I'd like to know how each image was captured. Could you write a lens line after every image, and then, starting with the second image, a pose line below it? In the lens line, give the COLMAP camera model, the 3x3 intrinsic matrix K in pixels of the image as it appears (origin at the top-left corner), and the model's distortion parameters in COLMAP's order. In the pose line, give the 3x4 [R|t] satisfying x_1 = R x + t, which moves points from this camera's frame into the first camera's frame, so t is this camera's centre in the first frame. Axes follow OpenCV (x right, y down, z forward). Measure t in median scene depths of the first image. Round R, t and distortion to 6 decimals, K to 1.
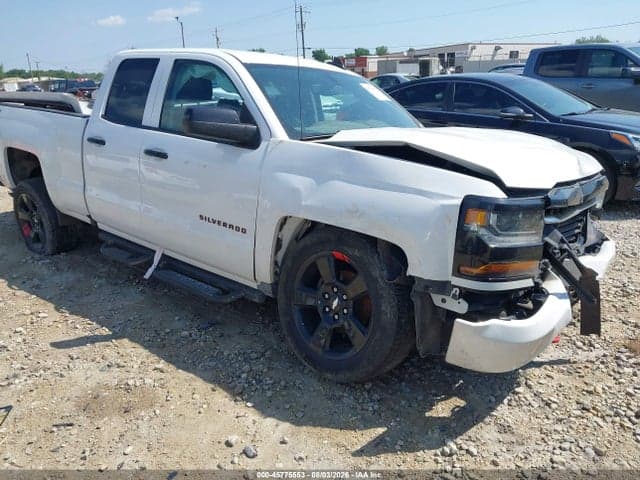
lens RADIAL K [[510.9, 0, 321.9], [0, 510.9, 222.3], [0, 0, 1]] dist [-0.008482, 0.013599]
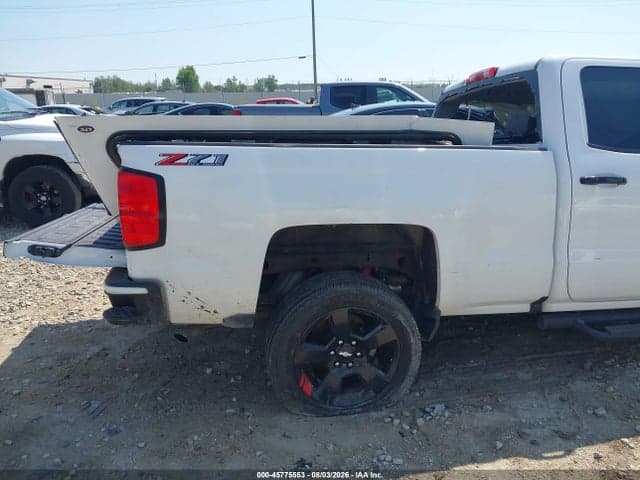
lens RADIAL K [[509.2, 0, 317.1], [0, 509.2, 227.1], [0, 0, 1]] dist [0.014171, -0.011376]
pose [[0.638420, -0.163451, 0.752133, -1.712864], [0.207578, 0.977547, 0.036243, -0.283957], [-0.741169, 0.132988, 0.658015, 1.179001]]
